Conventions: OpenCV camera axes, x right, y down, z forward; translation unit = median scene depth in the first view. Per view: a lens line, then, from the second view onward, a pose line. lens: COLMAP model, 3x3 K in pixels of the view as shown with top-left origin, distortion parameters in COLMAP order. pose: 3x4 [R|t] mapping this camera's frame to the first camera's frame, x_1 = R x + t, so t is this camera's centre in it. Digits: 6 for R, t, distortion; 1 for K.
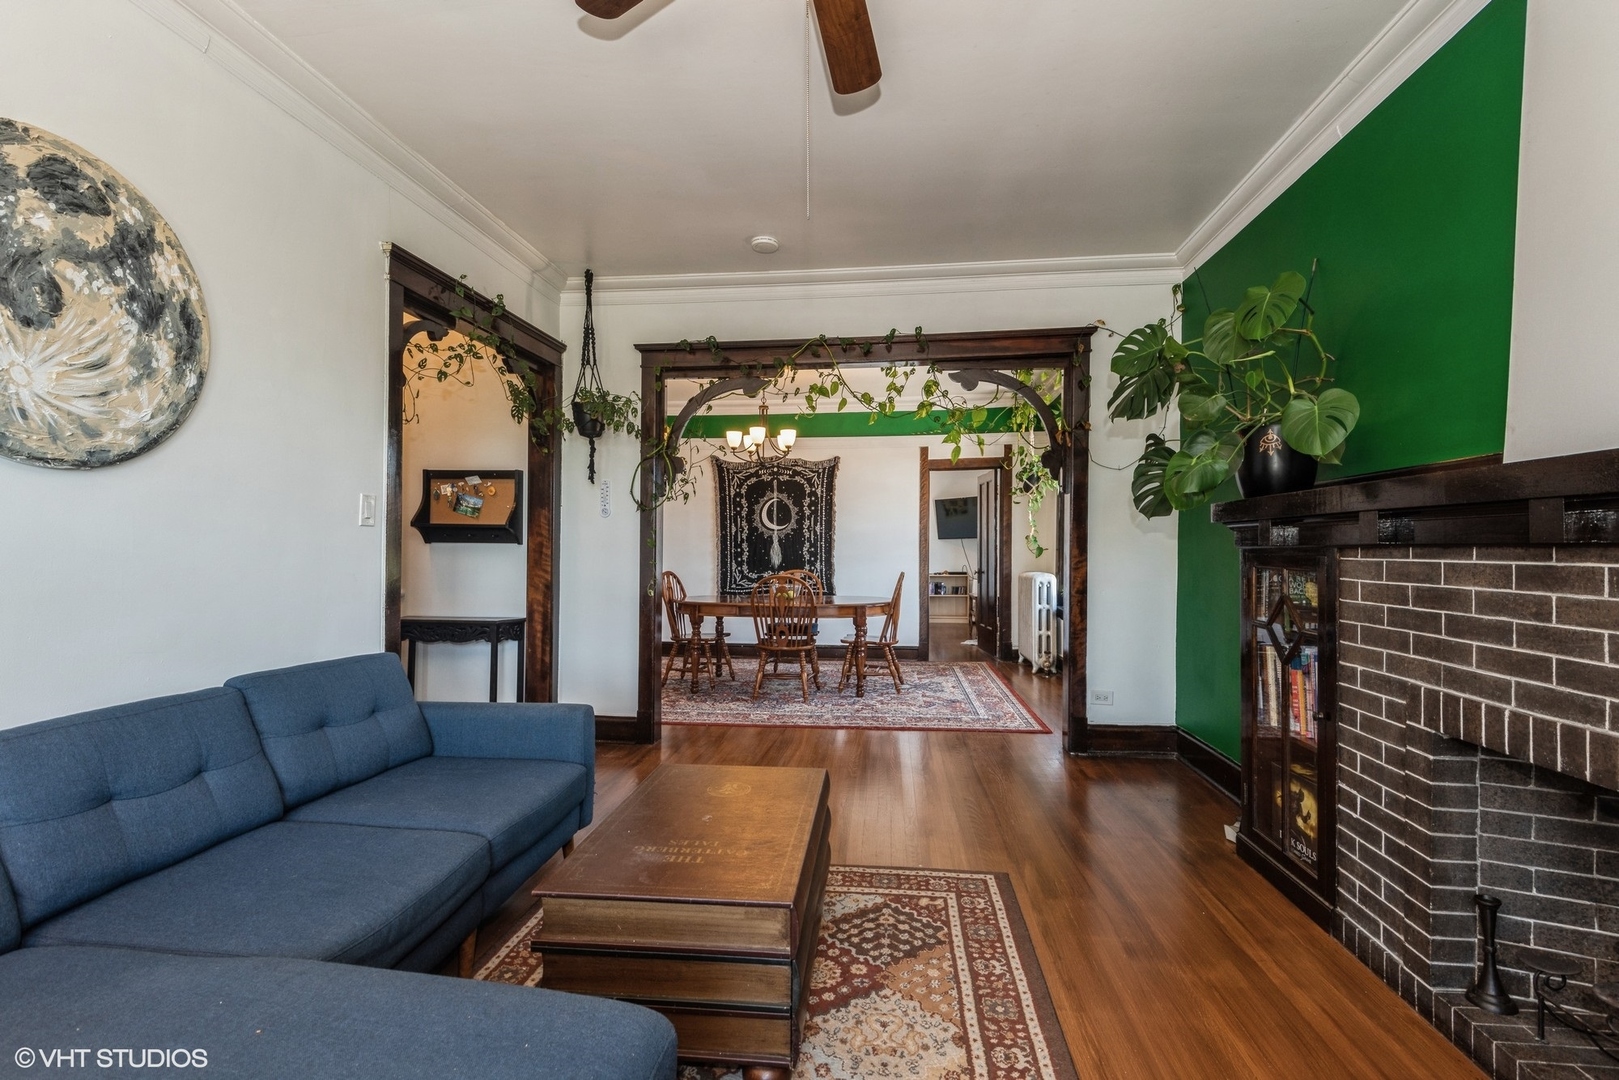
lens RADIAL K [[735.2, 0, 817.7], [0, 735.2, 548.1], [0, 0, 1]] dist [0.037183, -0.026885]
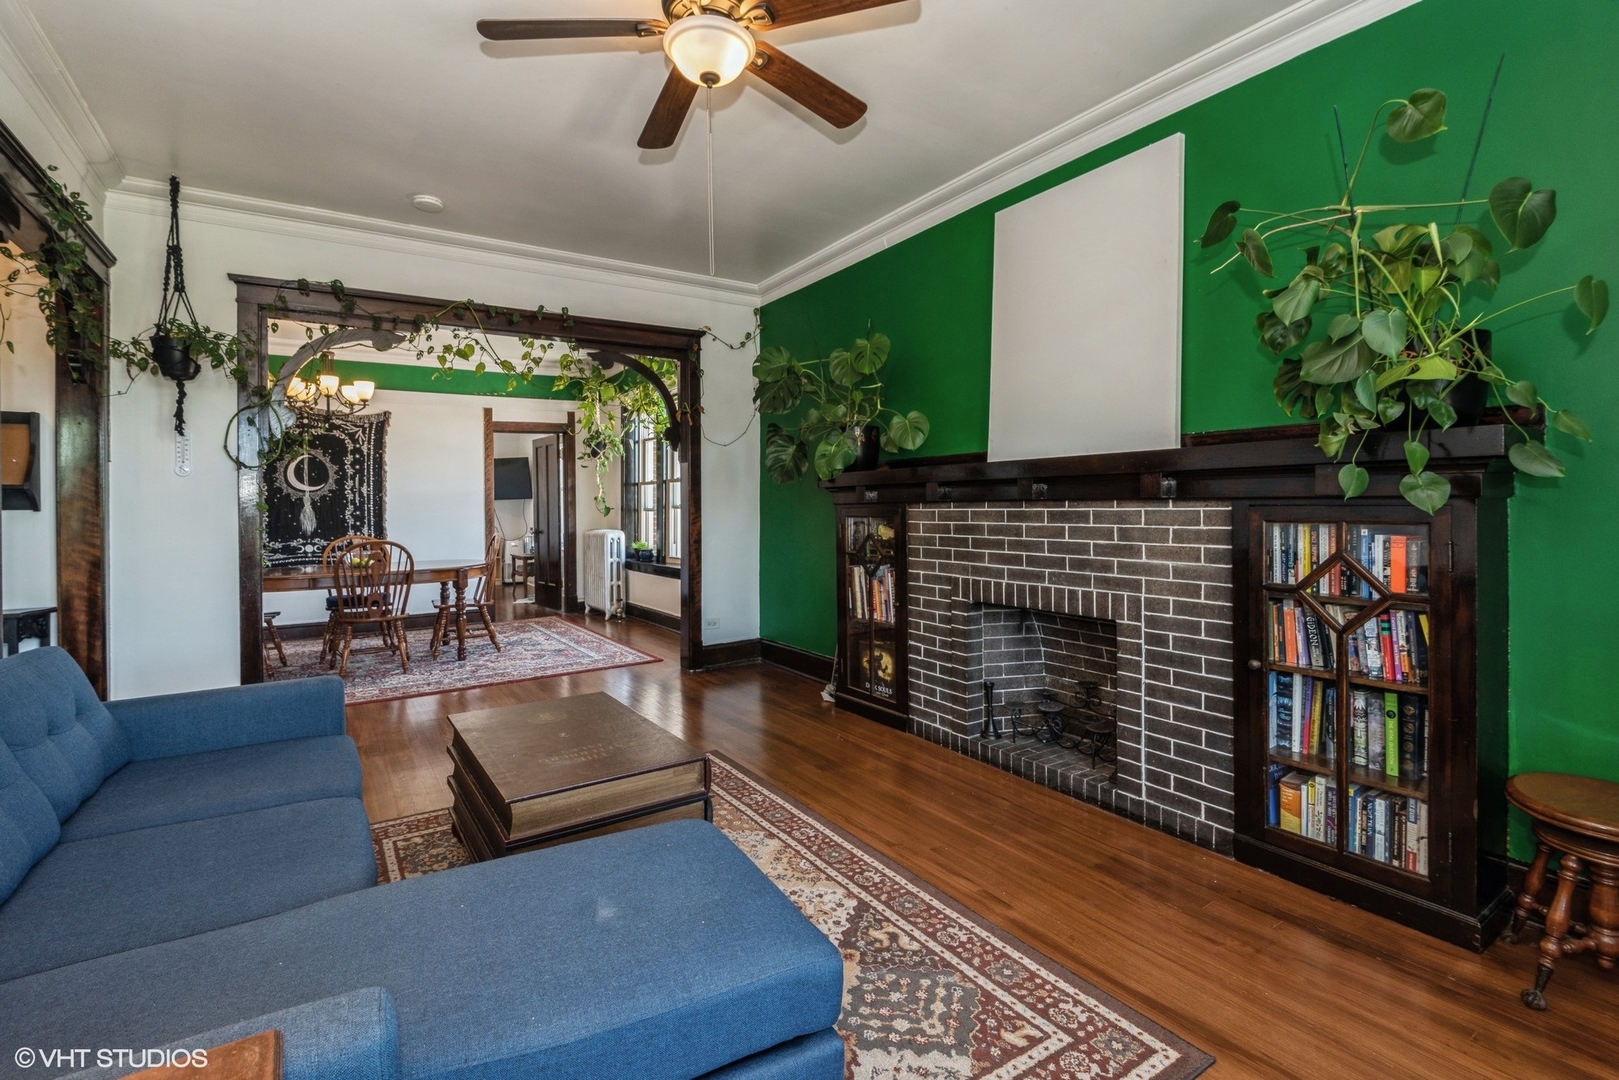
lens RADIAL K [[743.1, 0, 788.6], [0, 743.1, 517.2], [0, 0, 1]] dist [0.042704, -0.027092]
pose [[0.782125, -0.021177, 0.622762, -0.542921], [0.014460, 0.999770, 0.015837, 0.000405], [-0.622954, -0.003382, 0.782251, -0.149483]]
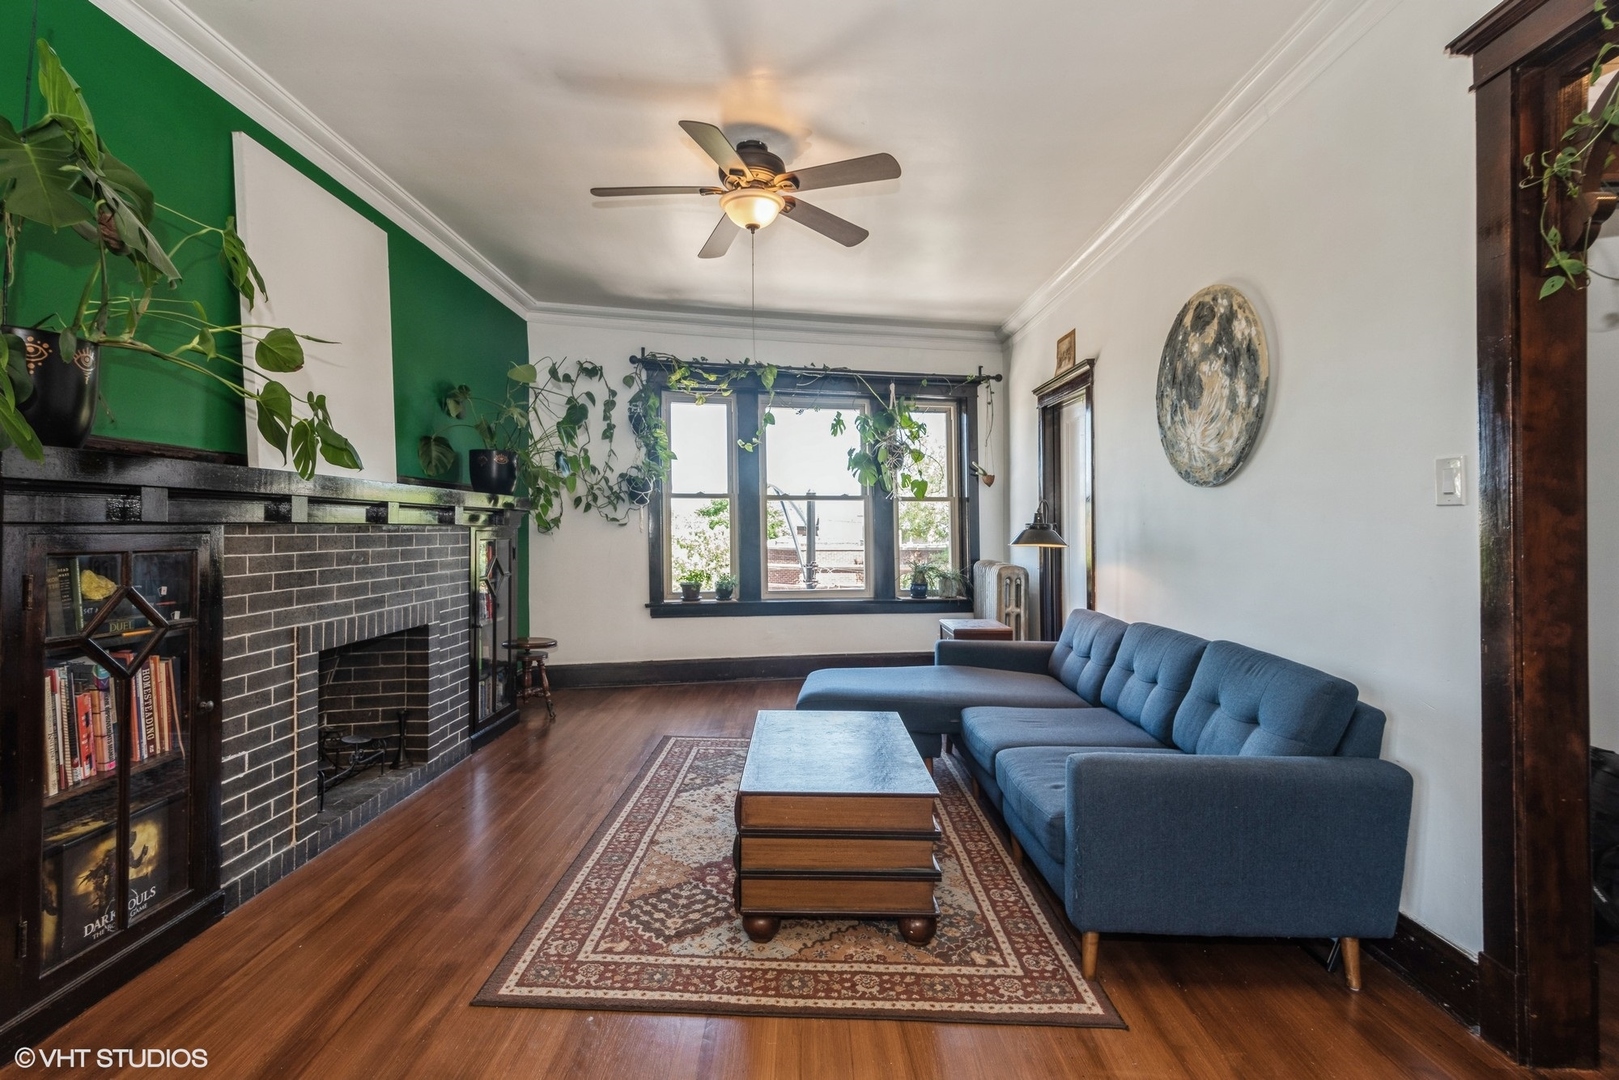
lens RADIAL K [[702.4, 0, 809.5], [0, 702.4, 540.0], [0, 0, 1]] dist [0.064466, -0.021596]
pose [[-0.994794, -0.009284, -0.101481, 0.018880], [-0.011082, 0.999791, 0.017170, -0.004629], [0.101301, 0.018205, -0.994689, 1.953612]]
